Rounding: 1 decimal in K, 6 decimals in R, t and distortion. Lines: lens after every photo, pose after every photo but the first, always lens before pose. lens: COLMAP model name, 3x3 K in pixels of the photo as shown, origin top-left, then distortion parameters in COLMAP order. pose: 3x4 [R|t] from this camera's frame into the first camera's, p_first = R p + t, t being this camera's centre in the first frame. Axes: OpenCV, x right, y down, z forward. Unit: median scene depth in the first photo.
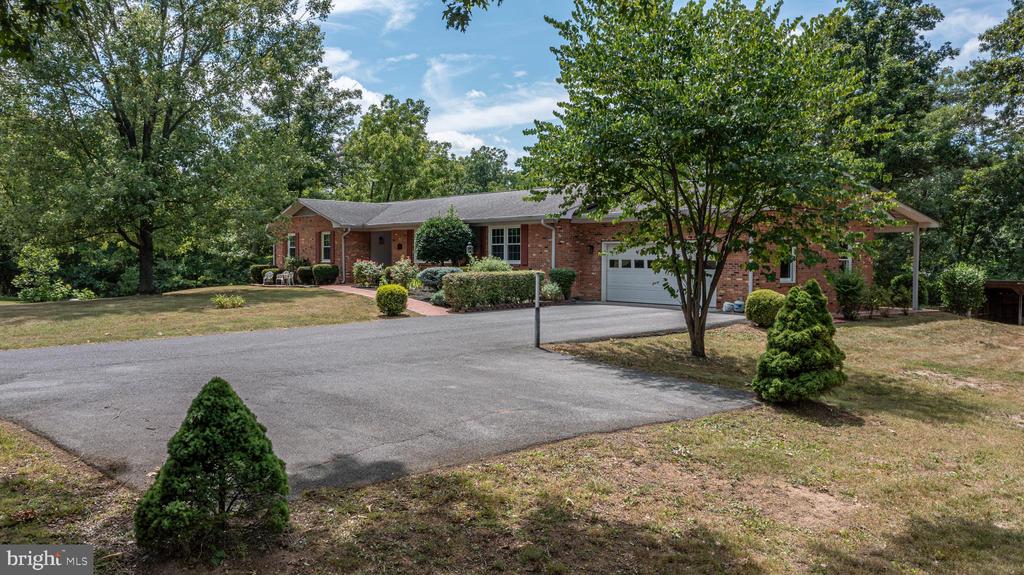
lens RADIAL K [[839.9, 0, 511.7], [0, 839.9, 288.3], [0, 0, 1]] dist [0.004152, 0.019296]
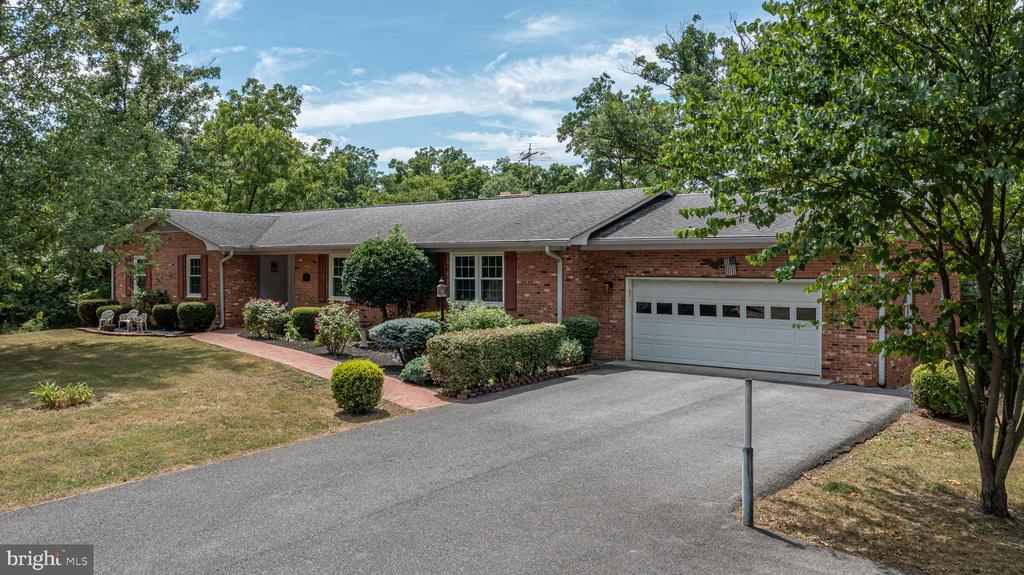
lens RADIAL K [[839.9, 0, 513.0], [0, 839.9, 285.7], [0, 0, 1]] dist [0.004152, 0.019296]
pose [[0.980018, -0.011507, 0.198575, -0.093667], [0.012647, 0.999910, -0.004474, -0.033768], [-0.198505, 0.006896, 0.980076, 0.233929]]
